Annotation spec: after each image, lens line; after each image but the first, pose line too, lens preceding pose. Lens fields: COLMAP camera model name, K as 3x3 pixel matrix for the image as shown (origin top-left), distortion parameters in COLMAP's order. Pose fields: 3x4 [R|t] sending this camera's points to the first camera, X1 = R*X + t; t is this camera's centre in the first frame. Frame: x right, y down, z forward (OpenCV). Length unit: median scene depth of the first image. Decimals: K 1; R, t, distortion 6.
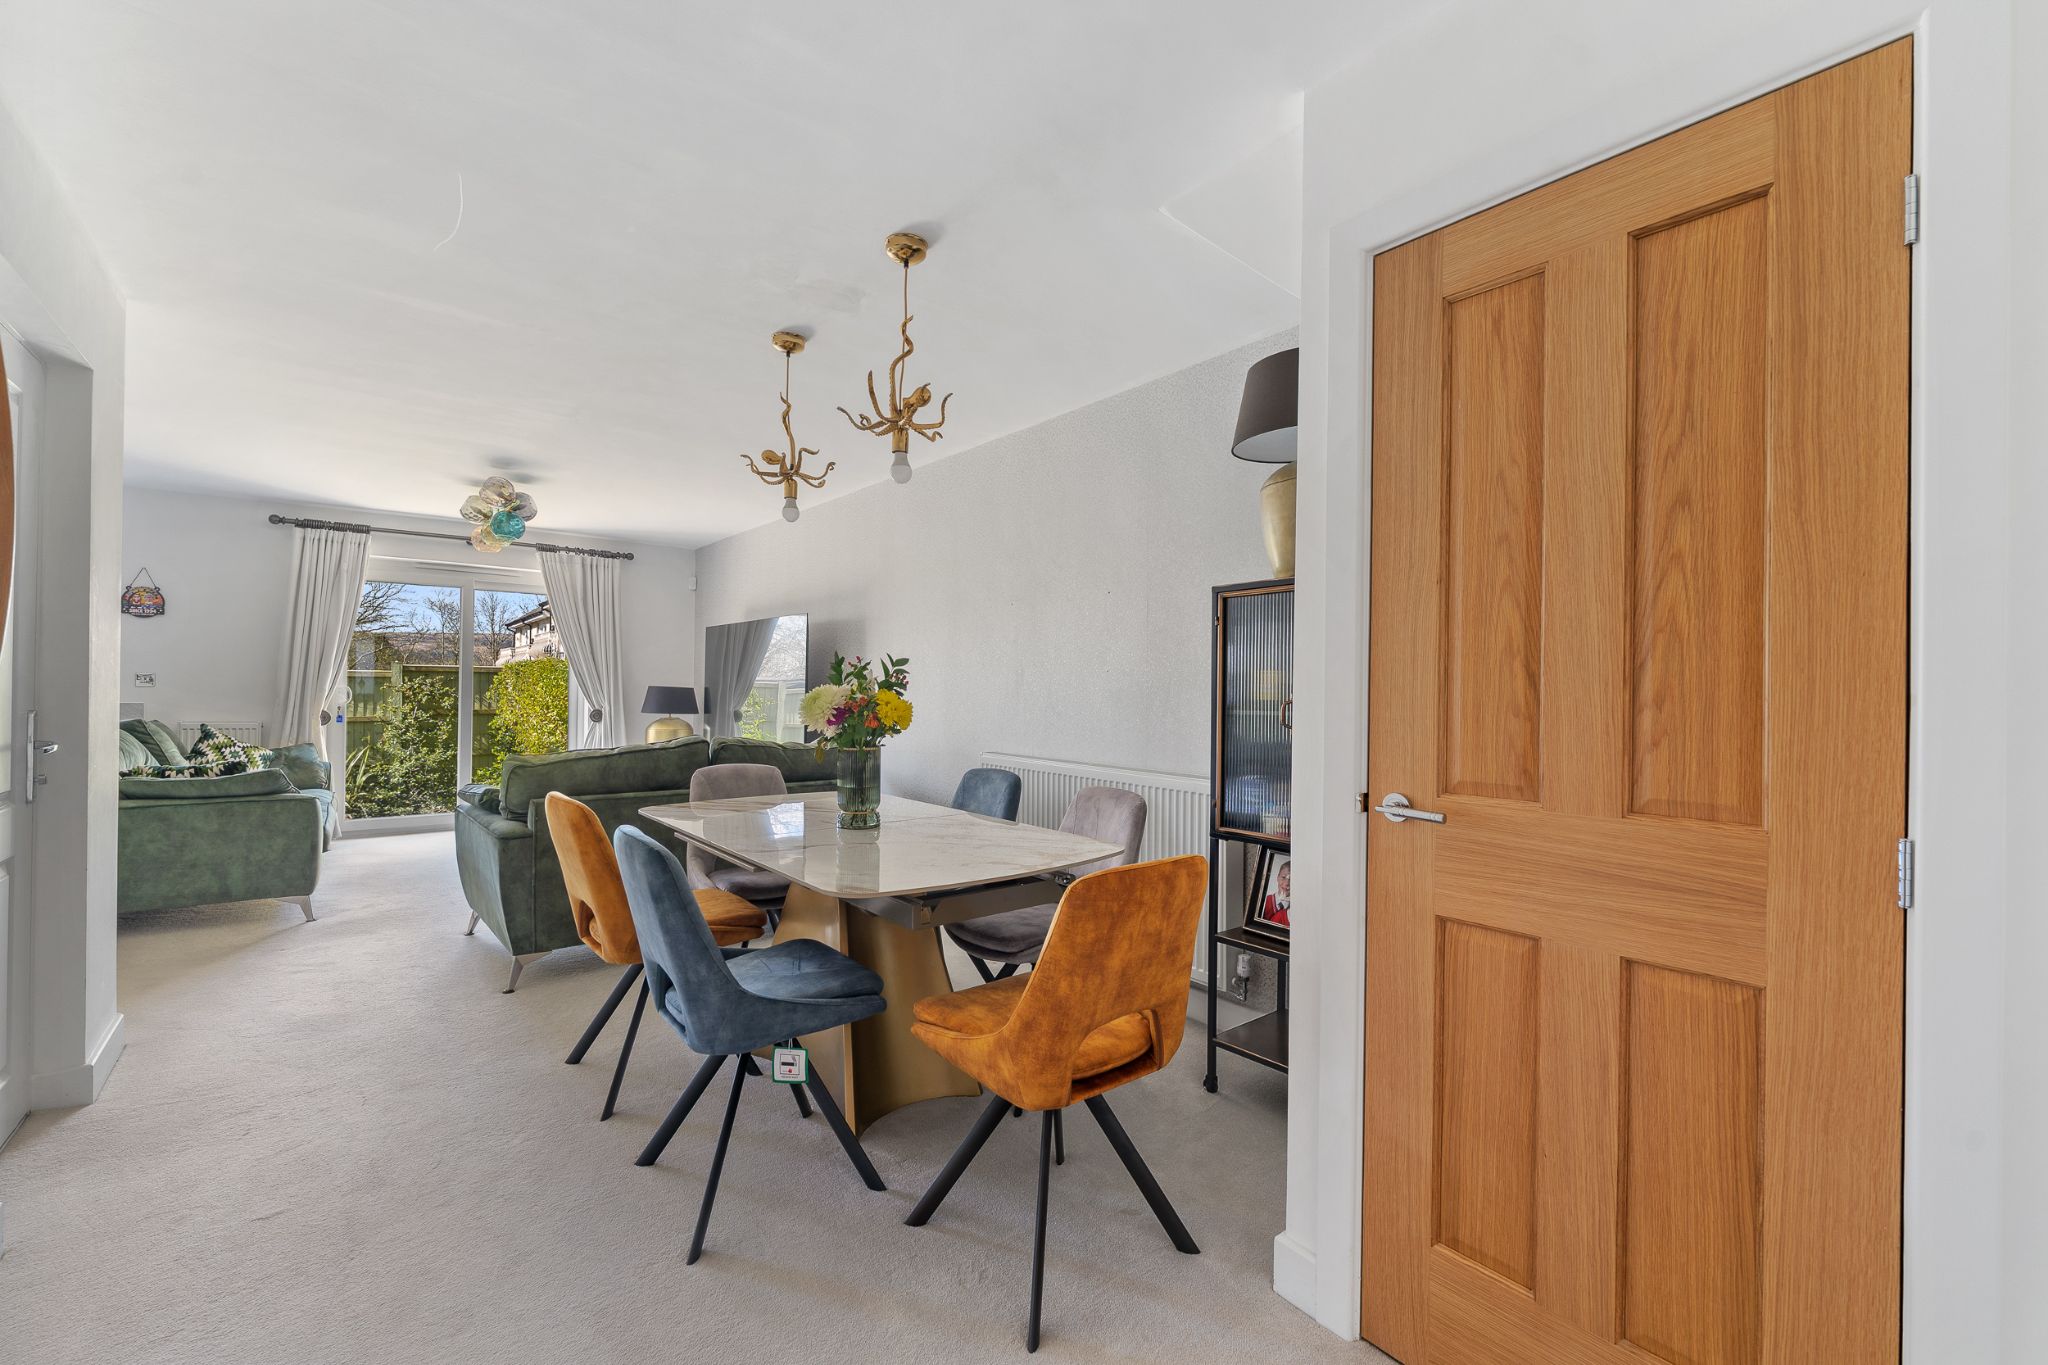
lens RADIAL K [[844.7, 0, 1010.0], [0, 844.7, 689.0], [0, 0, 1]] dist [0.001198, -0.000188]
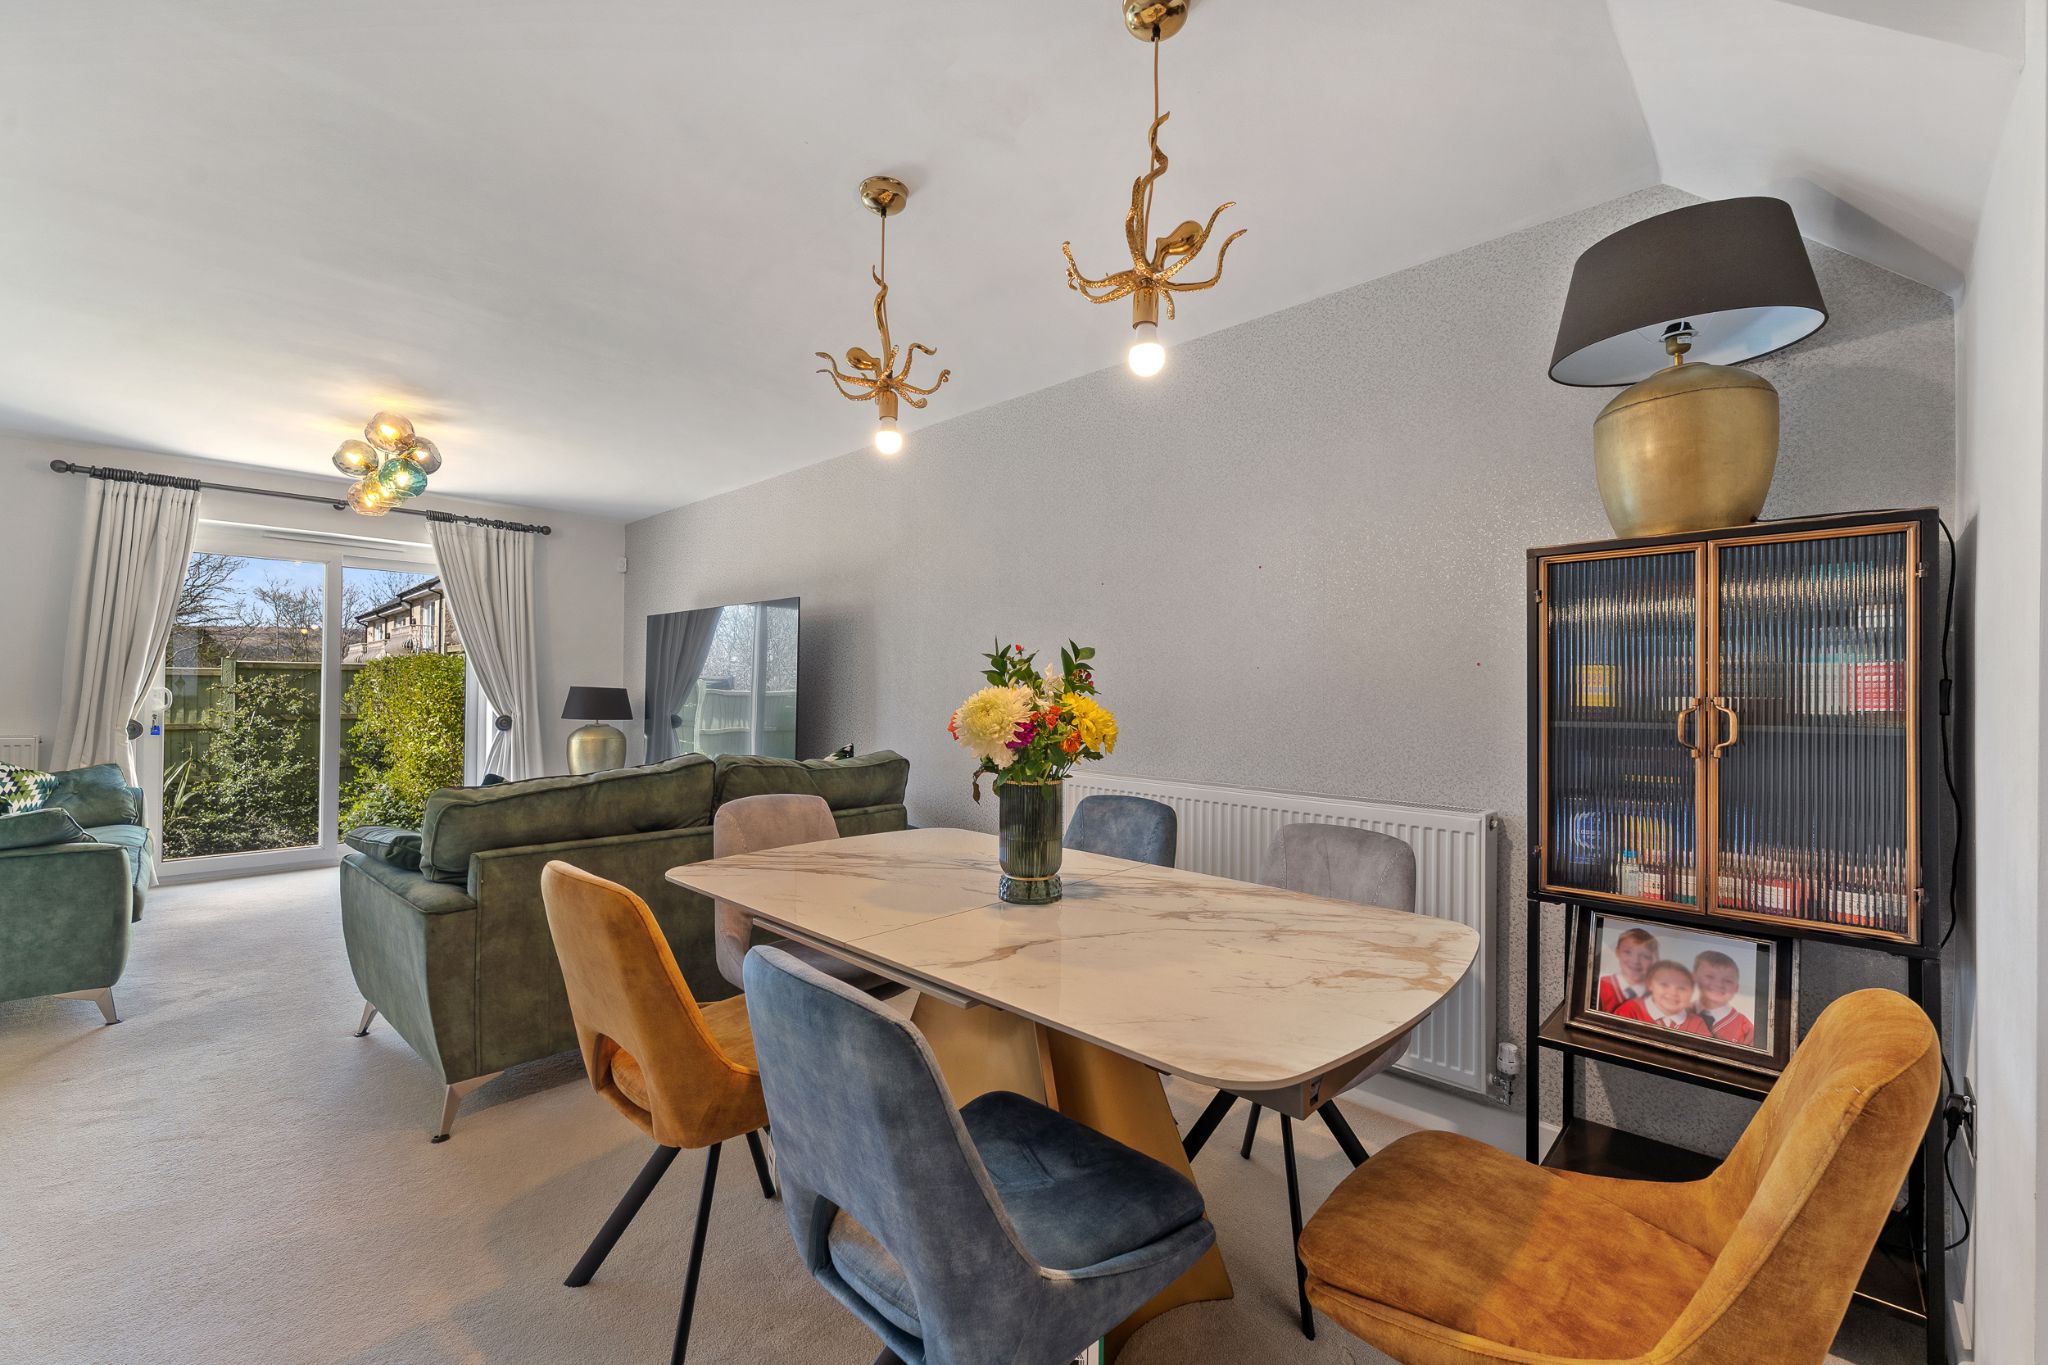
lens RADIAL K [[844.7, 0, 1011.5], [0, 844.7, 682.7], [0, 0, 1]] dist [0.001198, -0.000188]
pose [[0.992172, -0.002239, 0.124857, -0.178501], [0.002875, 0.999984, -0.004917, -0.003371], [-0.124844, 0.005237, 0.992163, 0.214264]]
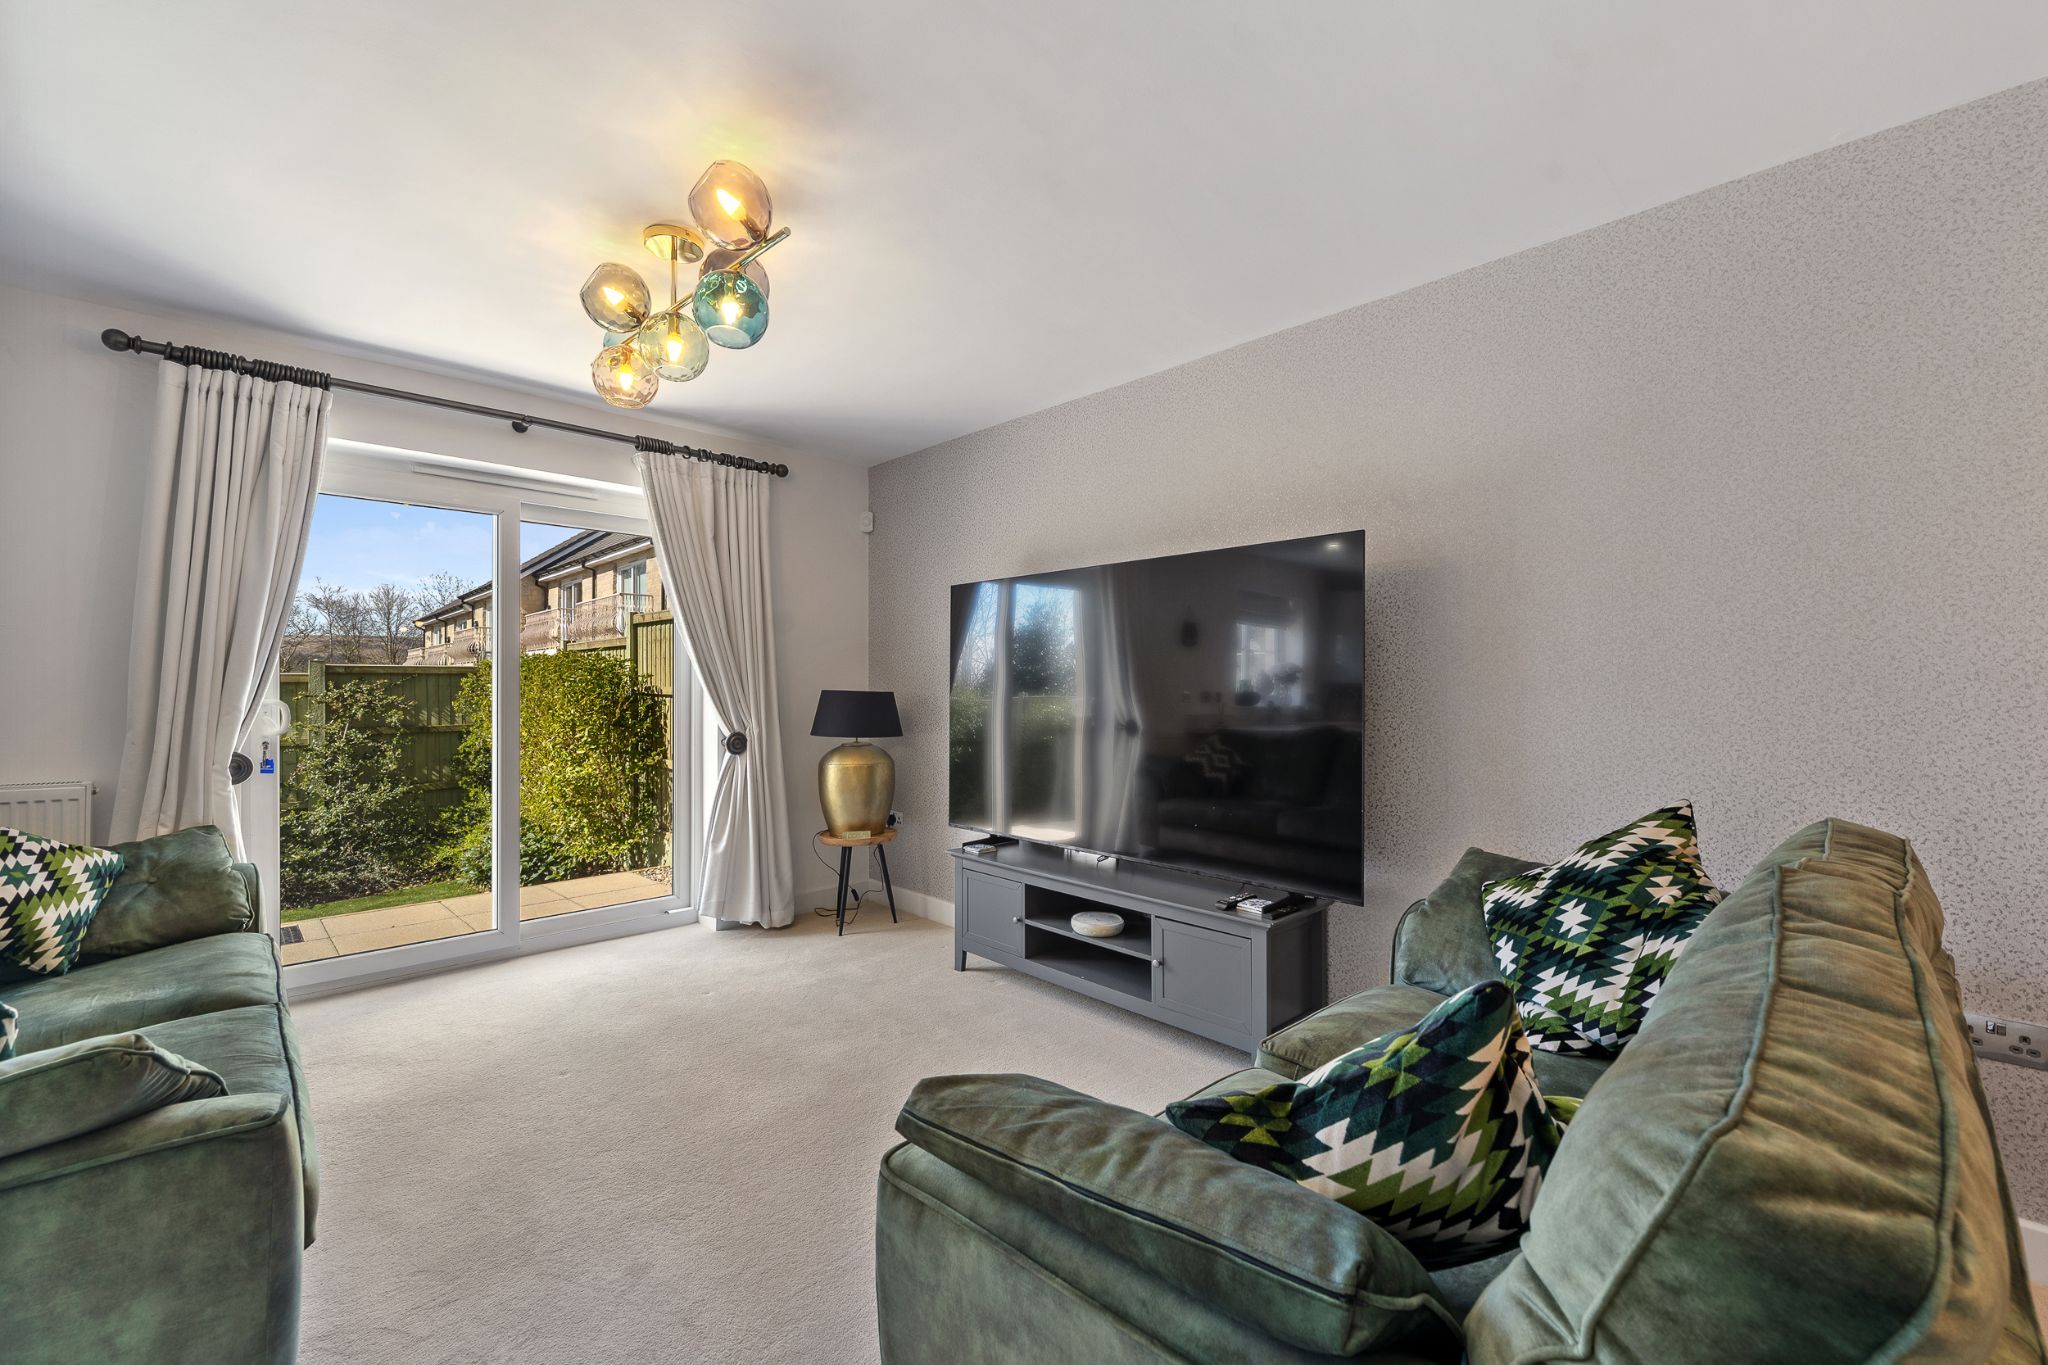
lens RADIAL K [[844.7, 0, 1018.4], [0, 844.7, 684.2], [0, 0, 1]] dist [0.001198, -0.000188]
pose [[0.995285, -0.015523, 0.095745, -0.618053], [0.015642, 0.999878, -0.000493, -0.009390], [-0.095726, 0.001988, 0.995406, 0.714819]]
